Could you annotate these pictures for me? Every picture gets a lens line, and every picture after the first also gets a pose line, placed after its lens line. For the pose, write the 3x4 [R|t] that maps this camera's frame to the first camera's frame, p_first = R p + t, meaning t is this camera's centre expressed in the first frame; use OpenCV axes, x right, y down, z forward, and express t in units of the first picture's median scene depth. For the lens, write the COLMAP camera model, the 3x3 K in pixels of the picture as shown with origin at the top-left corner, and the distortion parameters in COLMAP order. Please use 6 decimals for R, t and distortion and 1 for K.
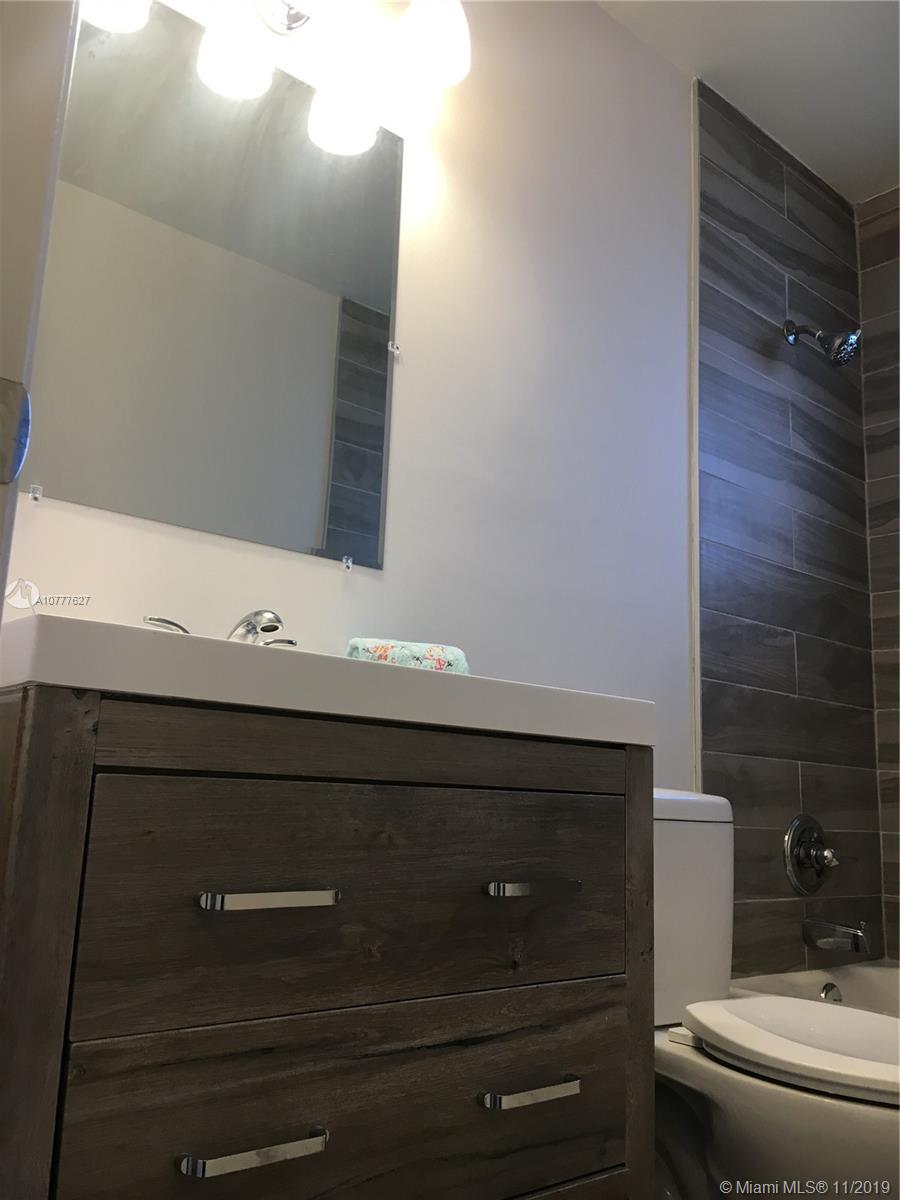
lens RADIAL K [[1027.5, 0, 441.1], [0, 1027.5, 591.5], [0, 0, 1]] dist [0.054565, -0.060926]
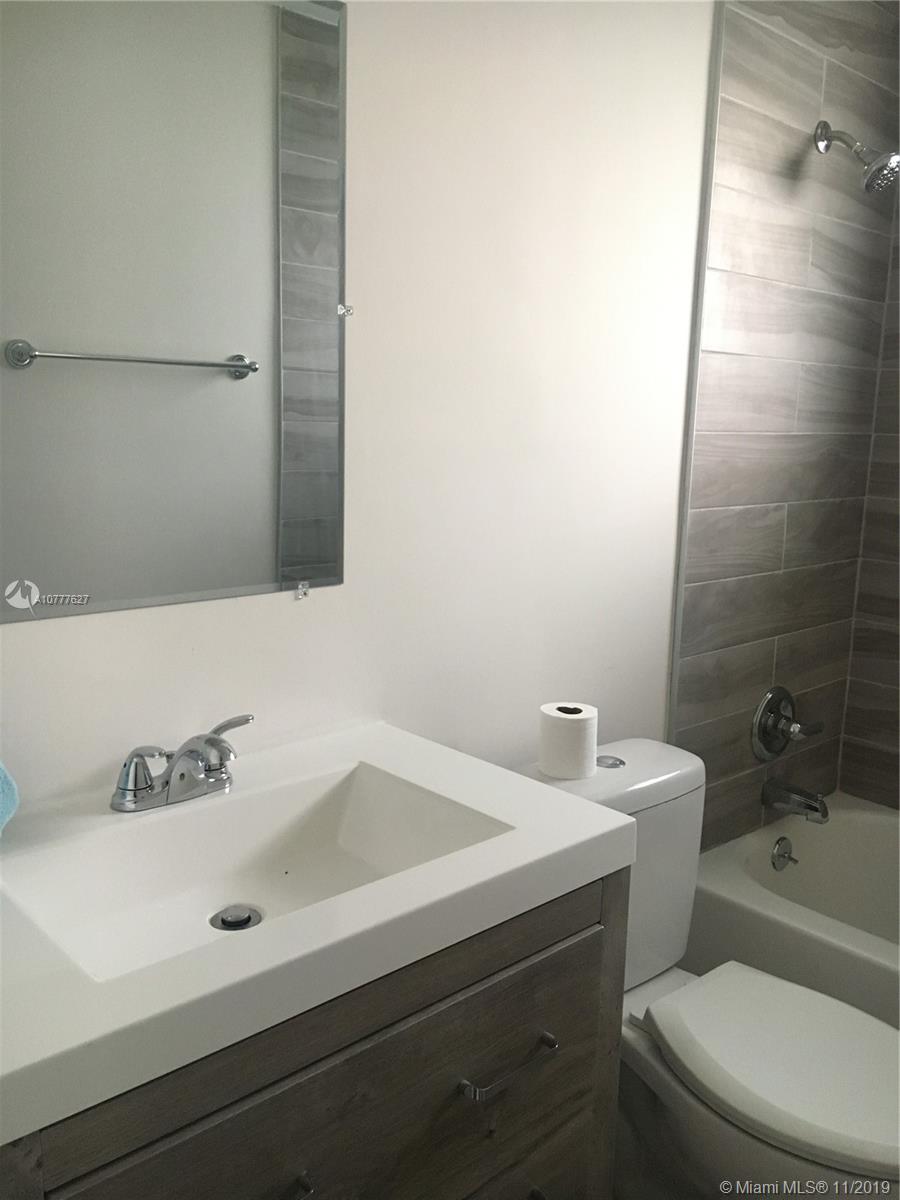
lens RADIAL K [[1027.5, 0, 452.4], [0, 1027.5, 590.0], [0, 0, 1]] dist [0.054565, -0.060926]
pose [[0.999227, -0.025238, 0.030138, 0.007528], [0.012044, 0.926363, 0.376438, -0.248673], [-0.037420, -0.375785, 0.925951, 0.112267]]
